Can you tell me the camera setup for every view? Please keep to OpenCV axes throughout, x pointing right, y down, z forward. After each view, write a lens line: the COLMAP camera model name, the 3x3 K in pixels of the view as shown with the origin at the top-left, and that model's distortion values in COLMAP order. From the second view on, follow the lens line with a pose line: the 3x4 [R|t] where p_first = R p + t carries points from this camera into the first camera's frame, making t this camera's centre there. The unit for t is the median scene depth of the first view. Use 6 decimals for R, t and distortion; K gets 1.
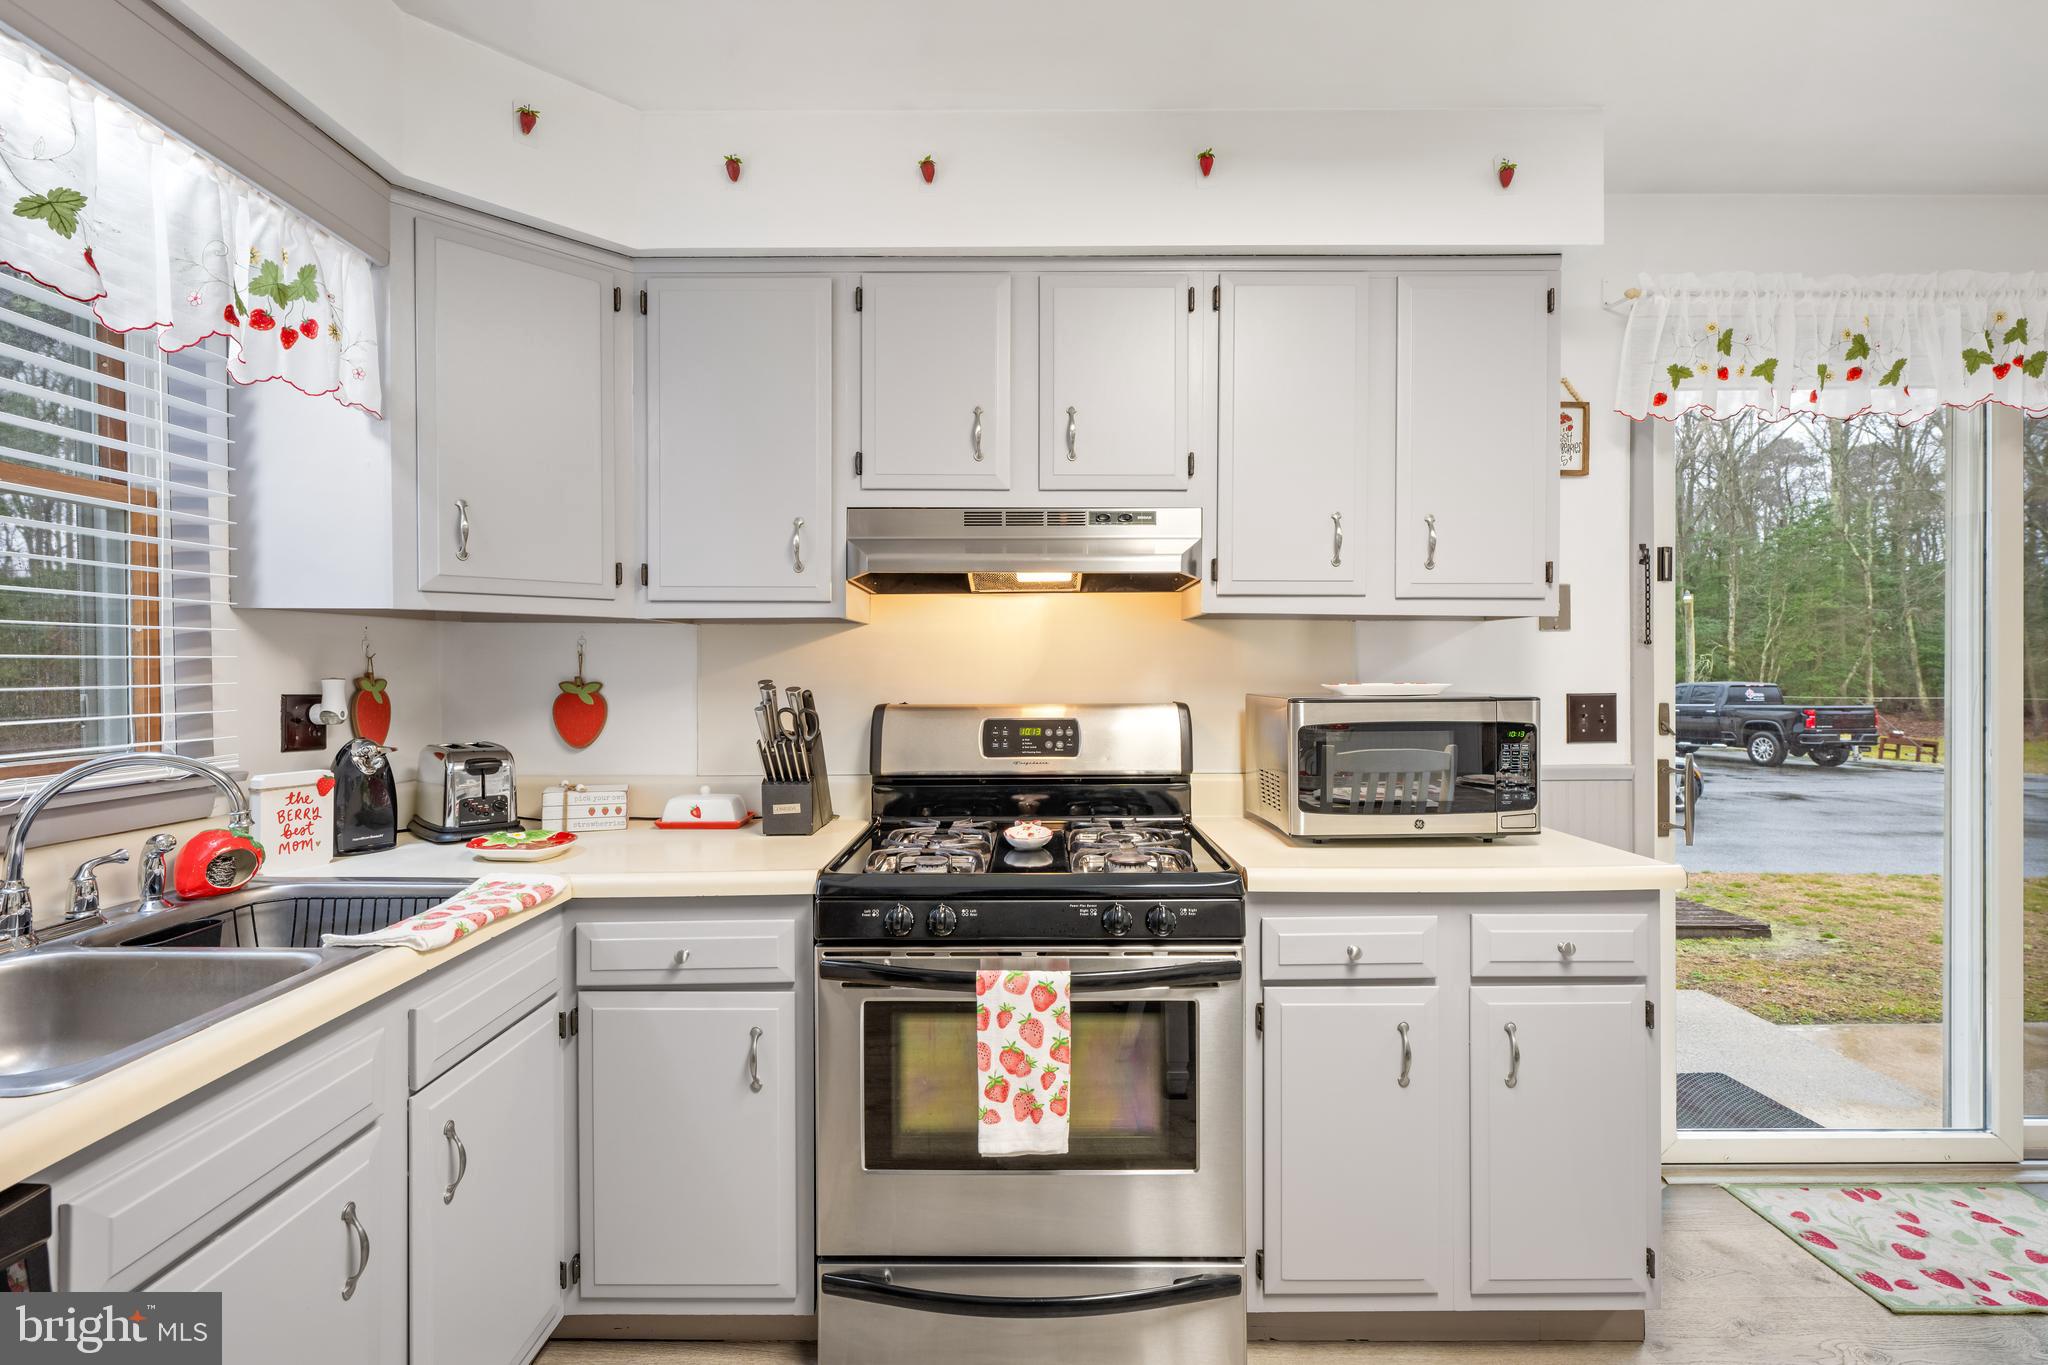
lens RADIAL K [[926.9, 0, 1026.2], [0, 926.9, 672.7], [0, 0, 1]] dist [-0.000944, -0.000380]
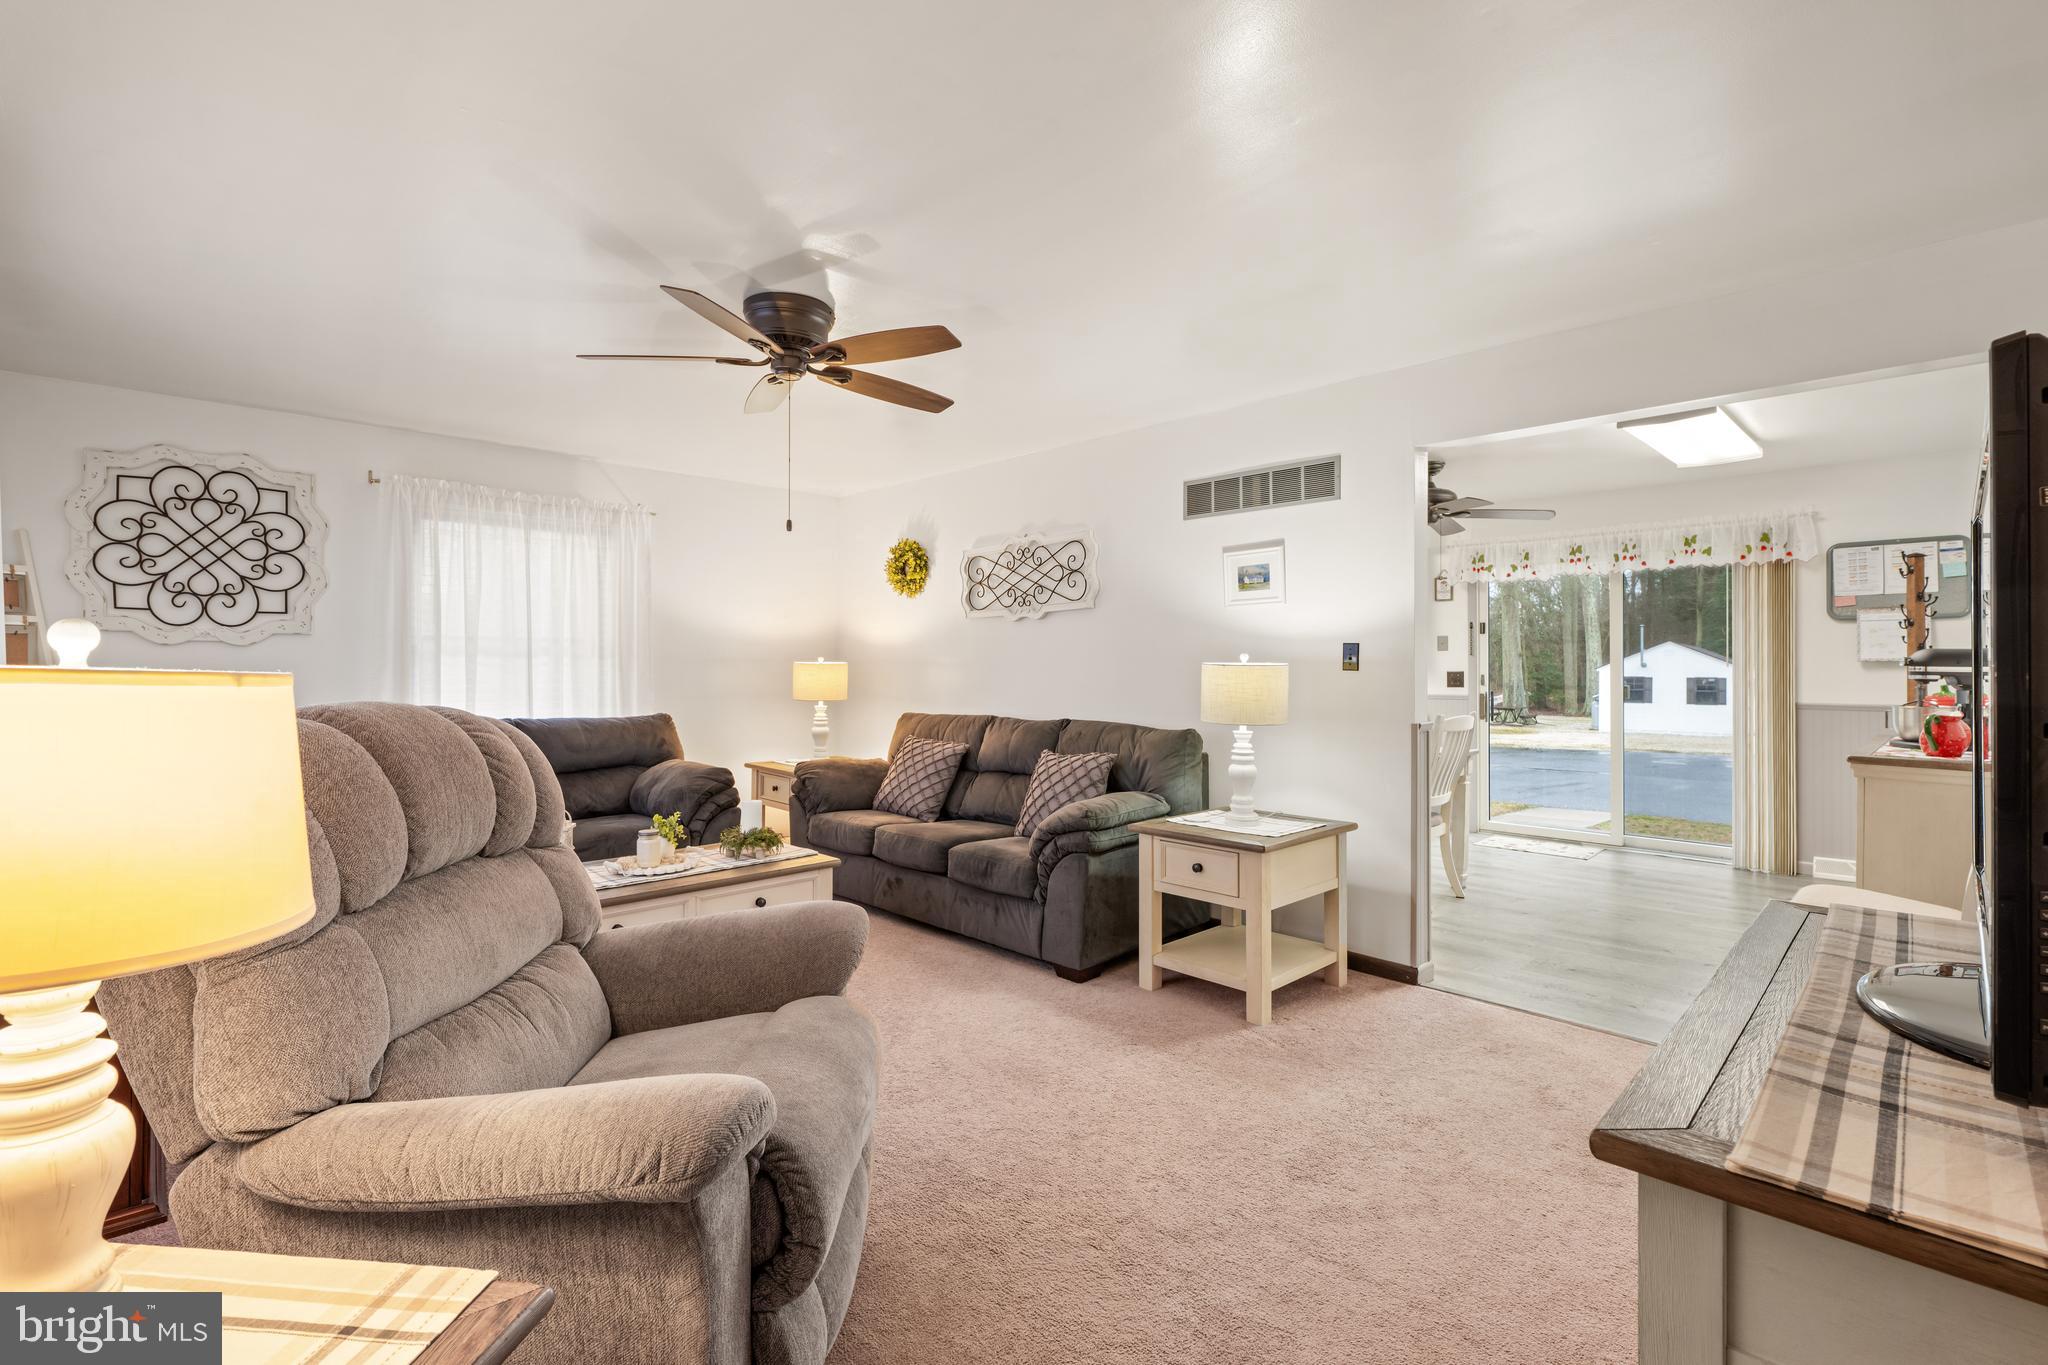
lens RADIAL K [[925.5, 0, 1033.6], [0, 925.5, 656.5], [0, 0, 1]] dist [-0.000086, 0.000088]
pose [[0.701681, -0.001602, -0.712489, 2.194050], [-0.006617, 0.999940, -0.008764, 0.011574], [0.712460, 0.010864, 0.701628, -2.588177]]
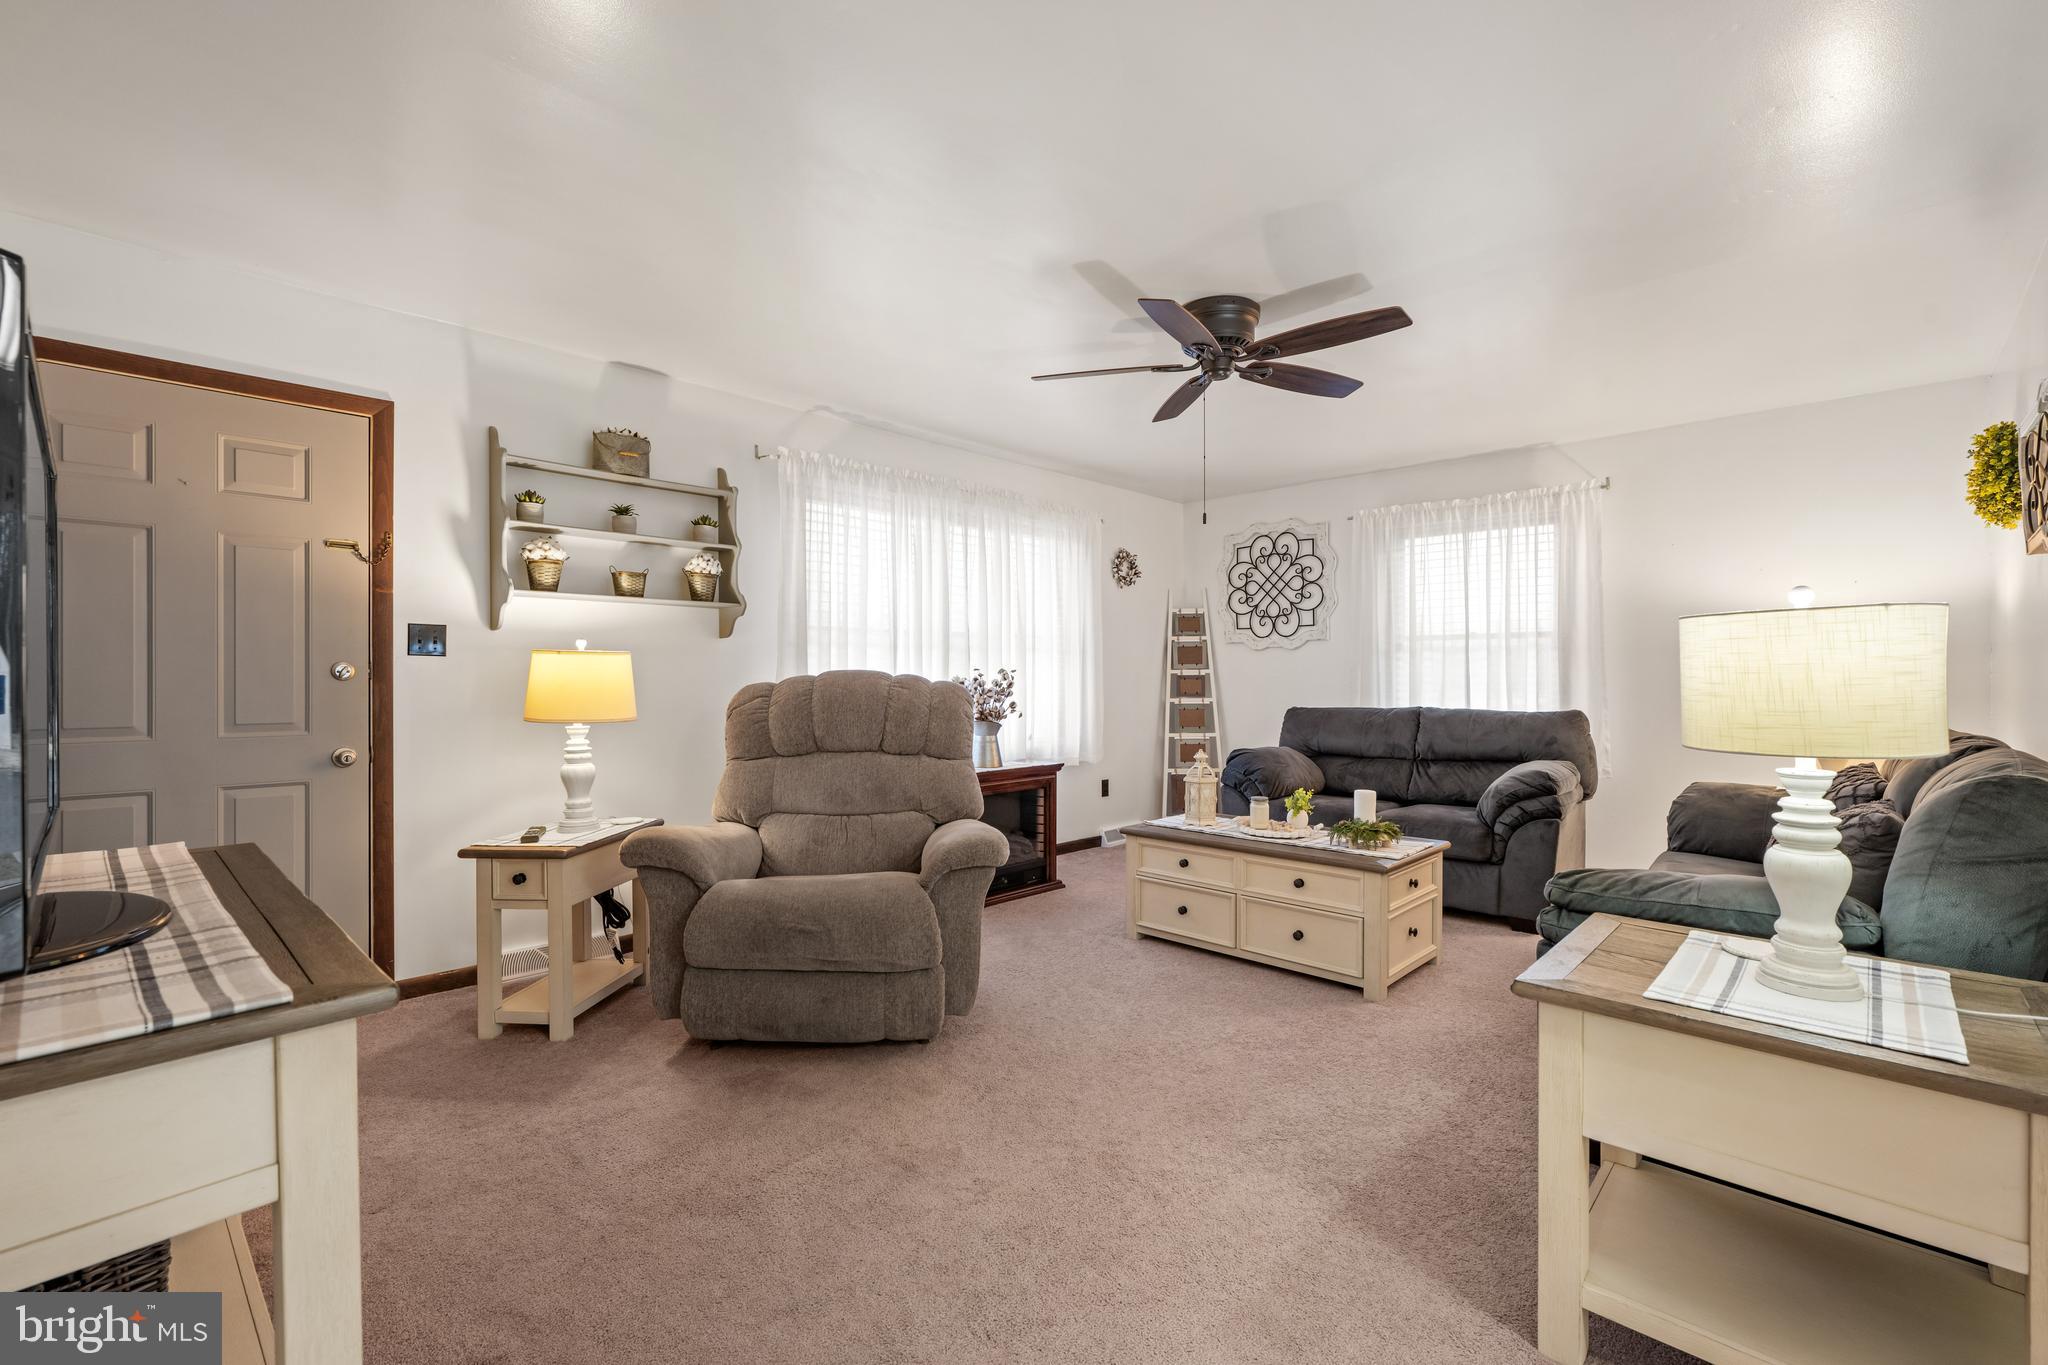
lens RADIAL K [[884.6, 0, 1026.6], [0, 884.6, 672.7], [0, 0, 1]] dist [-0.001332, -0.000141]
pose [[-0.690190, 0.002381, -0.723624, 2.177230], [0.003189, 0.999995, 0.000249, 0.056475], [0.723621, -0.002136, -0.690194, -0.914701]]
